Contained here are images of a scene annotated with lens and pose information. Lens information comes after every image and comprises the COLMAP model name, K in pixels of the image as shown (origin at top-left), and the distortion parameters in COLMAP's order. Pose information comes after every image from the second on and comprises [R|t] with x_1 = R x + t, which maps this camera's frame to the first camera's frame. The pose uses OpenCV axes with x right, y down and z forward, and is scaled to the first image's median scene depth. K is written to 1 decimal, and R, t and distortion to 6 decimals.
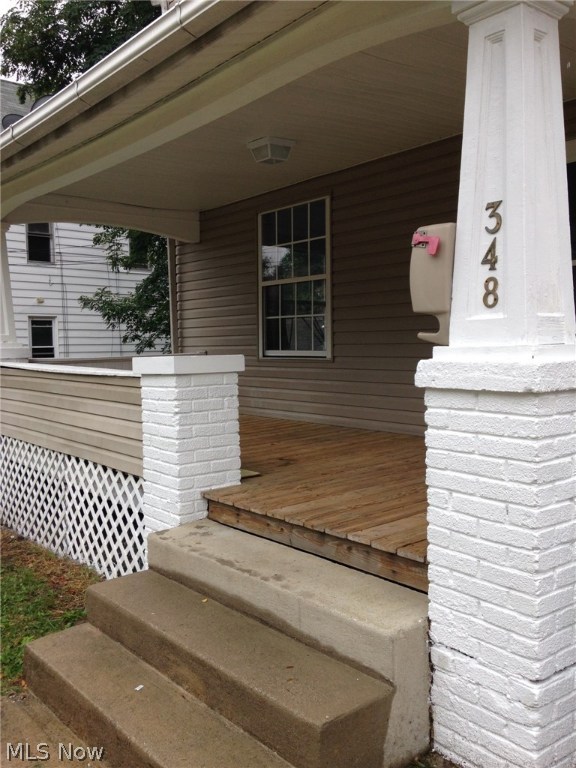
lens RADIAL K [[703.8, 0, 288.0], [0, 703.8, 384.0], [0, 0, 1]] dist [0.221356, -0.410630]
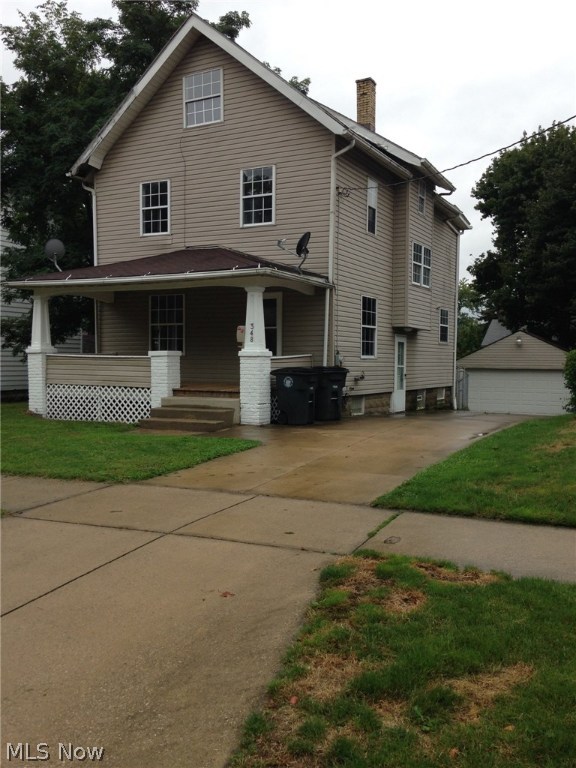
lens RADIAL K [[703.8, 0, 288.0], [0, 703.8, 384.0], [0, 0, 1]] dist [0.221356, -0.410630]
pose [[0.929911, 0.009179, 0.367670, -1.360424], [0.000112, 0.999681, -0.025242, 0.333749], [-0.367784, 0.023514, 0.929614, -3.890485]]
